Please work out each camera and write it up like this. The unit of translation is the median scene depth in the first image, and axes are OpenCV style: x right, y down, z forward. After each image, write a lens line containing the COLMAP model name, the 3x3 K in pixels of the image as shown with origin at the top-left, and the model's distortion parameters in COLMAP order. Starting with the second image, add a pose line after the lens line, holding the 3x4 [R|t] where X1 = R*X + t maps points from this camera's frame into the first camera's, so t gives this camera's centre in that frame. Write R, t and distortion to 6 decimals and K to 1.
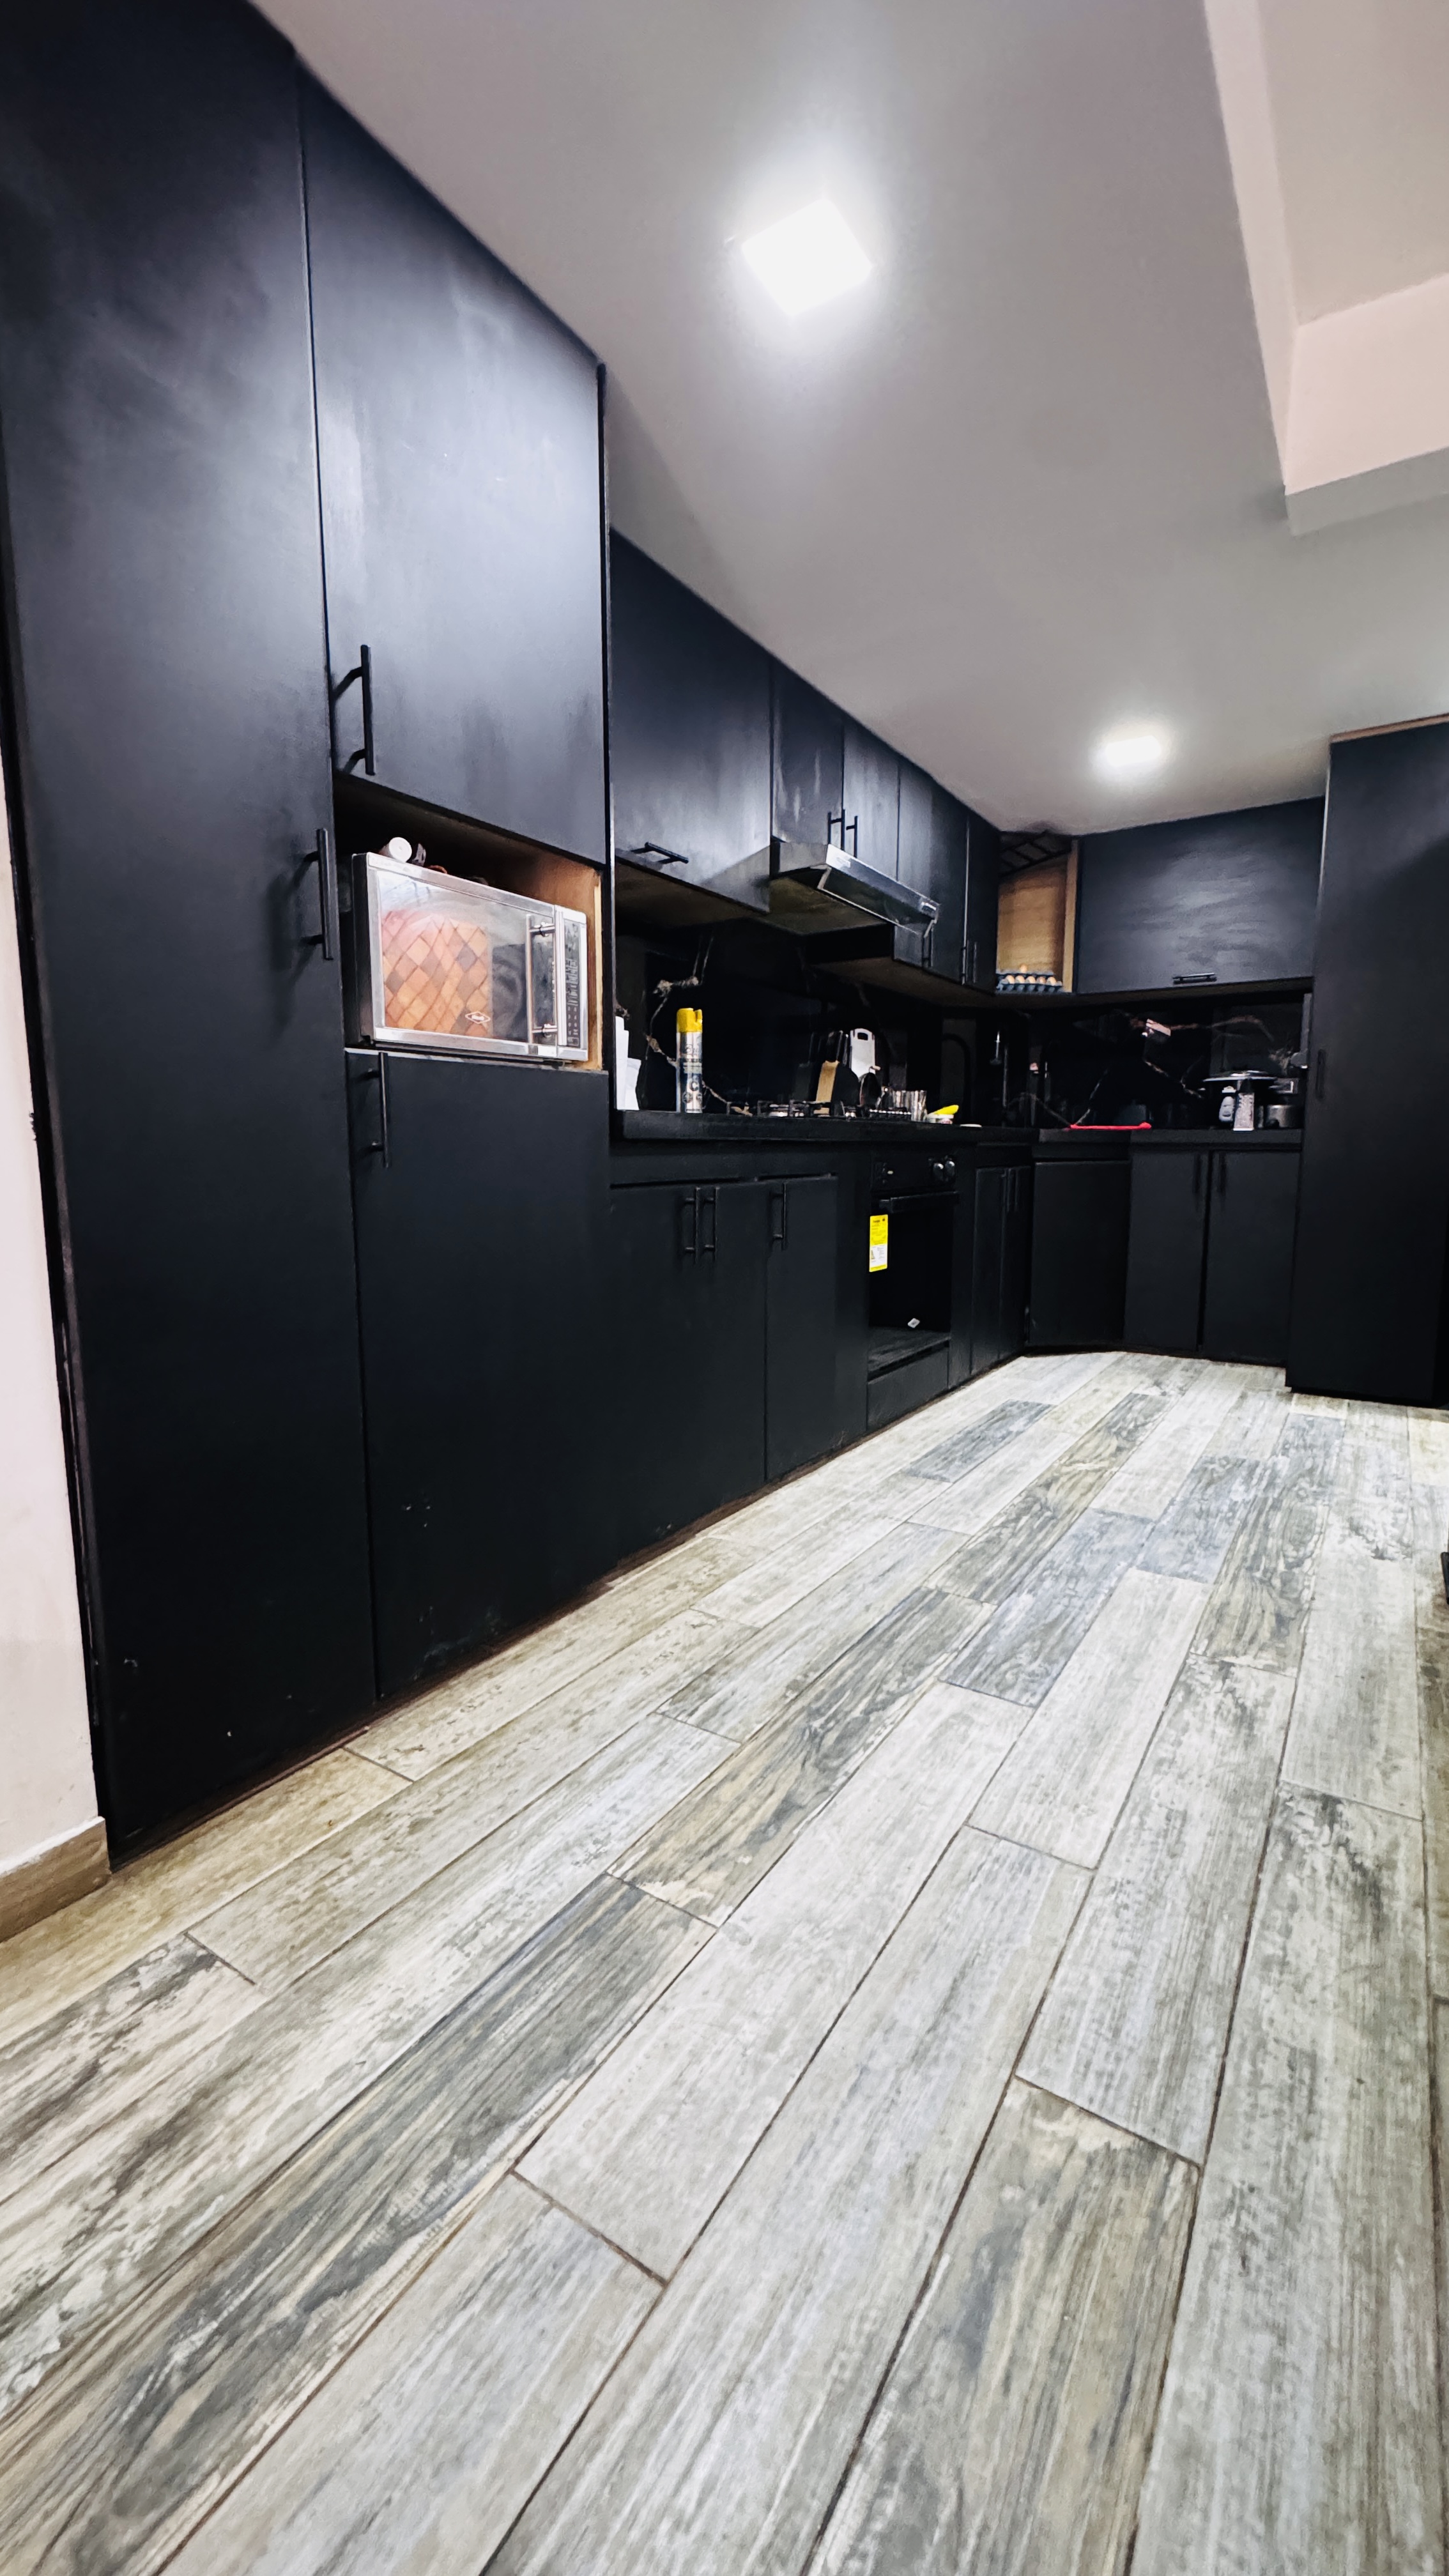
lens RADIAL K [[1026.4, 0, 734.2], [0, 1026.4, 1285.6], [0, 0, 1]] dist [-0.002642, 0.000306]
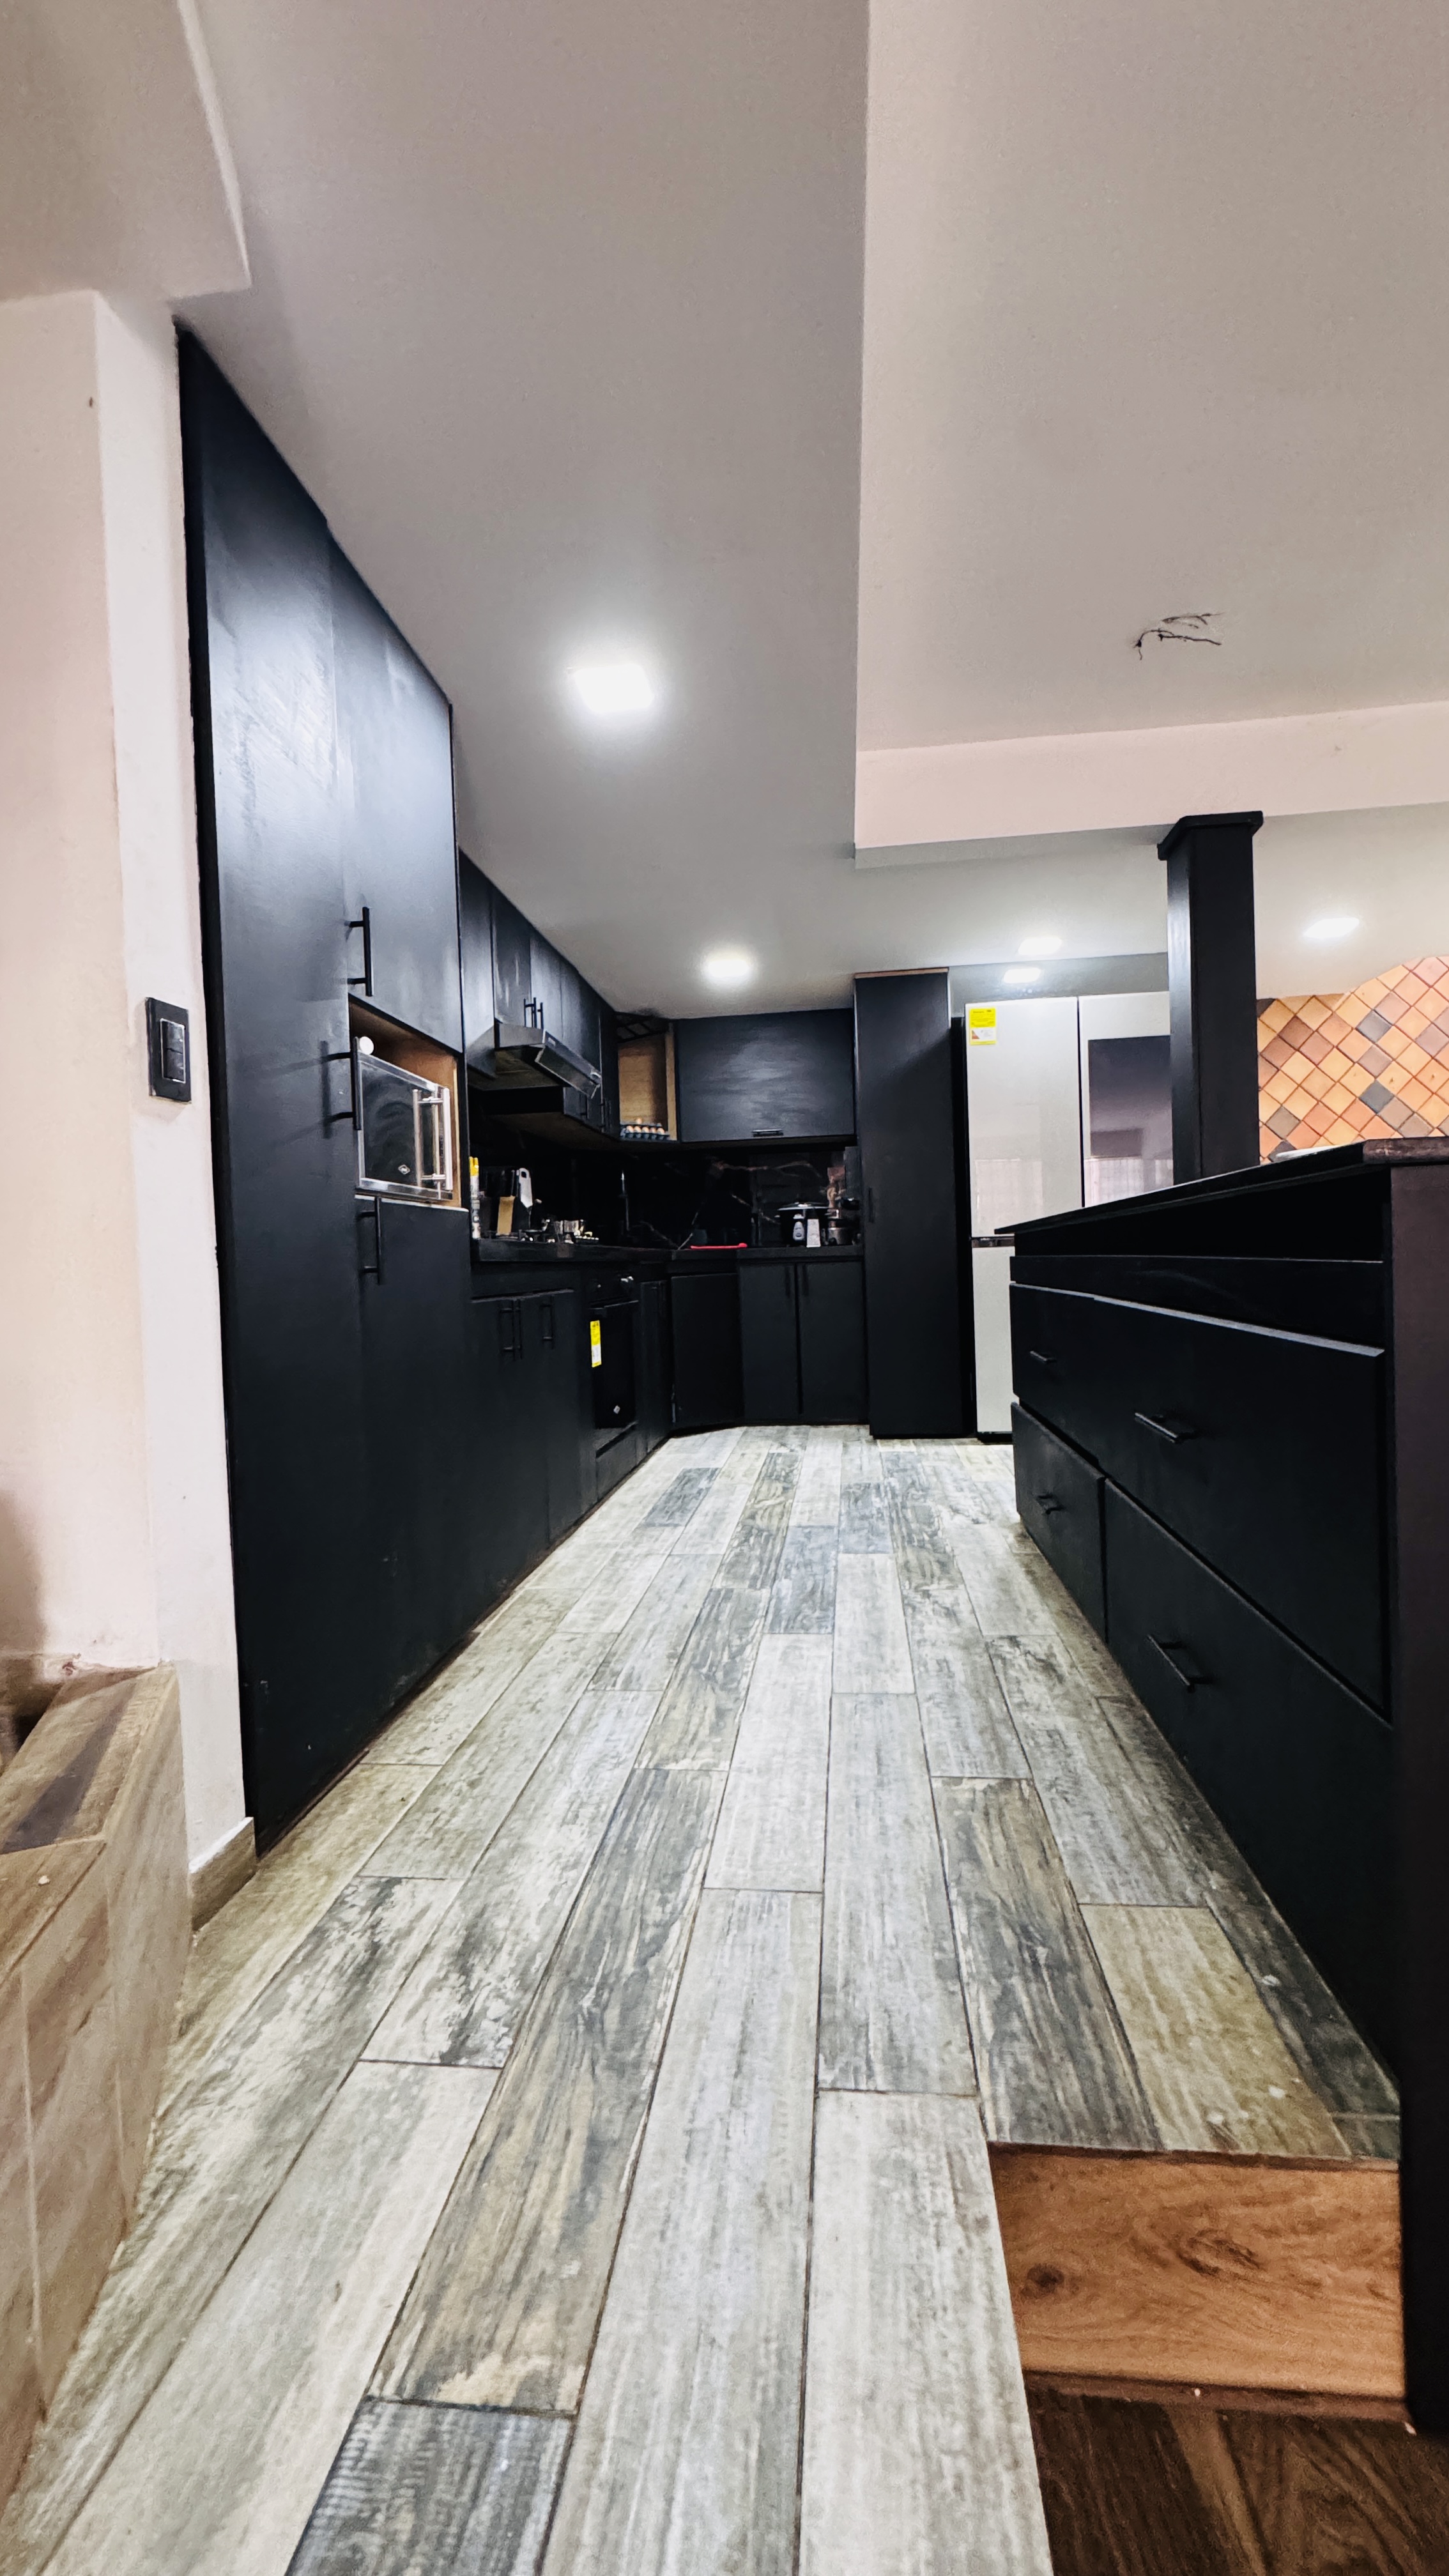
lens RADIAL K [[1026.4, 0, 734.2], [0, 1026.4, 1285.6], [0, 0, 1]] dist [-0.002642, 0.000306]
pose [[0.896192, -0.038941, 0.441954, -0.444702], [0.092284, 0.990715, -0.099840, 0.048999], [-0.433963, 0.130261, 0.891464, -0.303170]]
